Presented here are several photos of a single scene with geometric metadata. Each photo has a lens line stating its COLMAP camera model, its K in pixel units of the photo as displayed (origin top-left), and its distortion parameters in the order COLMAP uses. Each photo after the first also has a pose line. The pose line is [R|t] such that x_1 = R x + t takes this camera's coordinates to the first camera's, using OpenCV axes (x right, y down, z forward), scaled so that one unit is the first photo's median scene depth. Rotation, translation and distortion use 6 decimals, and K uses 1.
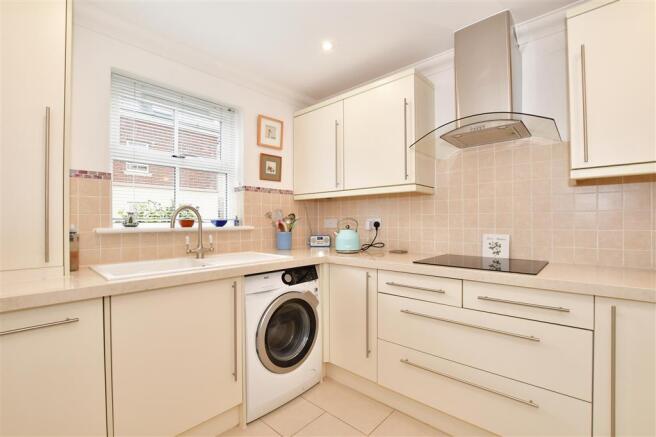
lens RADIAL K [[288.3, 0, 323.9], [0, 288.3, 219.0], [0, 0, 1]] dist [-0.017364, 0.000515]
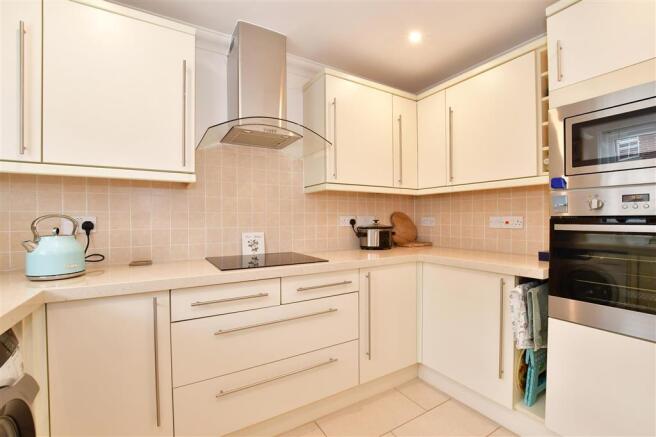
lens RADIAL K [[288.3, 0, 324.9], [0, 288.3, 219.1], [0, 0, 1]] dist [-0.017364, 0.000515]
pose [[0.287641, 0.003145, 0.957733, -0.356317], [-0.003343, 0.999992, -0.002280, 0.005225], [-0.957732, -0.002545, 0.287649, 0.439810]]
